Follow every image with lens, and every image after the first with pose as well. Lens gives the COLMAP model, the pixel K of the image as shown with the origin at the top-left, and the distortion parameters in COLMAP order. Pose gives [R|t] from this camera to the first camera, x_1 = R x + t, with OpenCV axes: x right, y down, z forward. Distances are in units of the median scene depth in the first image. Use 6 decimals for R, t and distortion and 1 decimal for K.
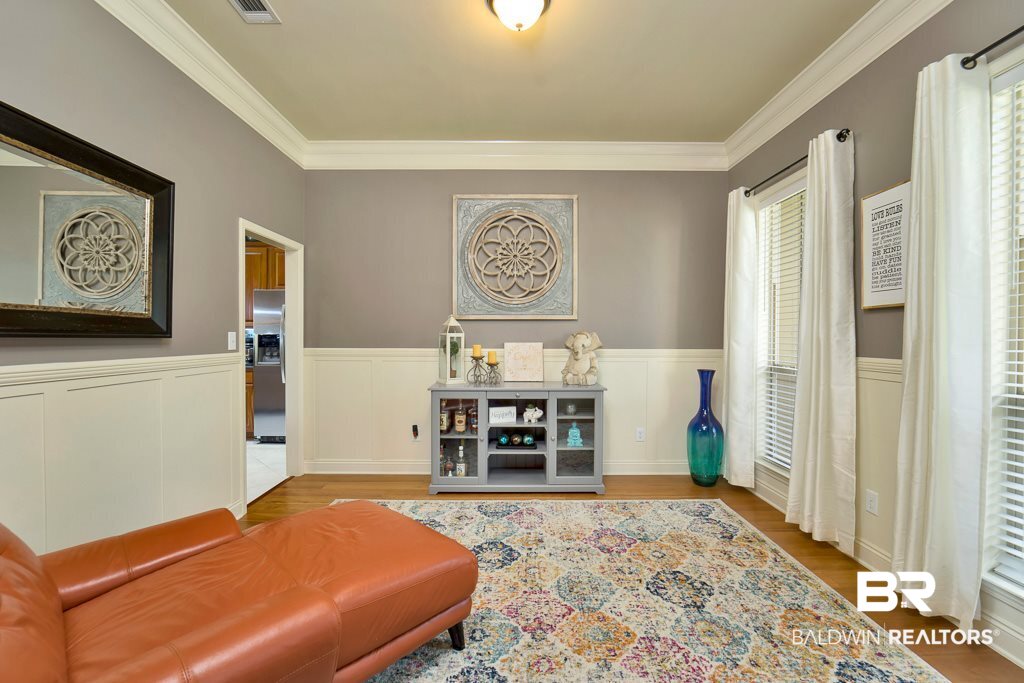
lens RADIAL K [[441.9, 0, 511.1], [0, 441.9, 338.9], [0, 0, 1]] dist [-0.001058, -0.000198]
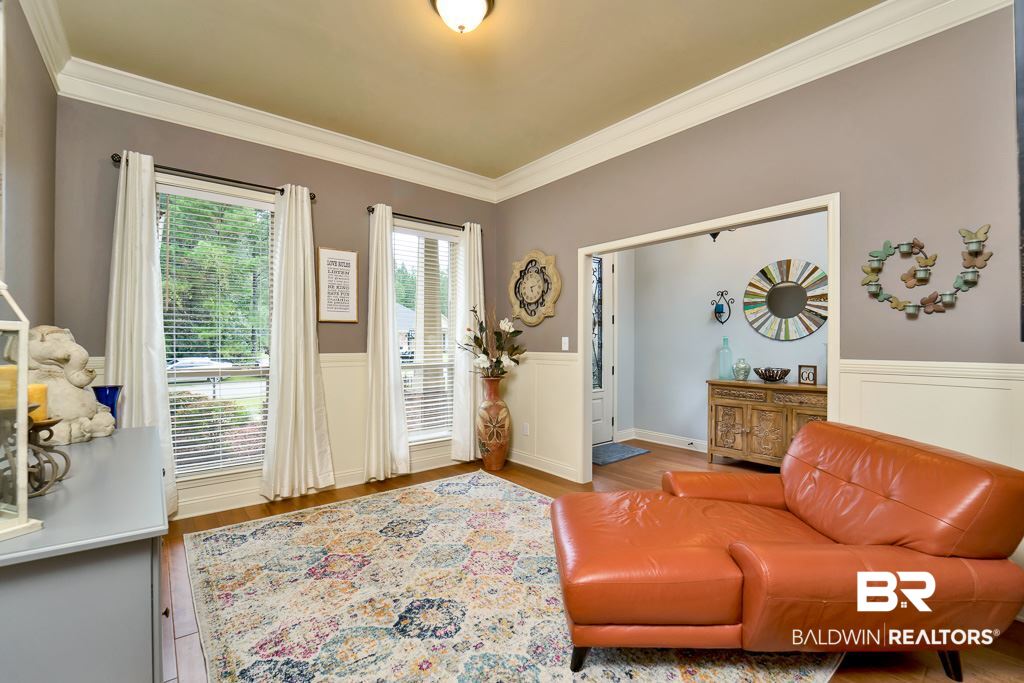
lens RADIAL K [[441.9, 0, 510.6], [0, 441.9, 344.2], [0, 0, 1]] dist [-0.001058, -0.000198]
pose [[-0.644140, -0.001339, 0.764907, -0.730301], [0.001336, 0.999995, 0.002876, 0.004298], [-0.764907, 0.002874, -0.644135, 1.396169]]
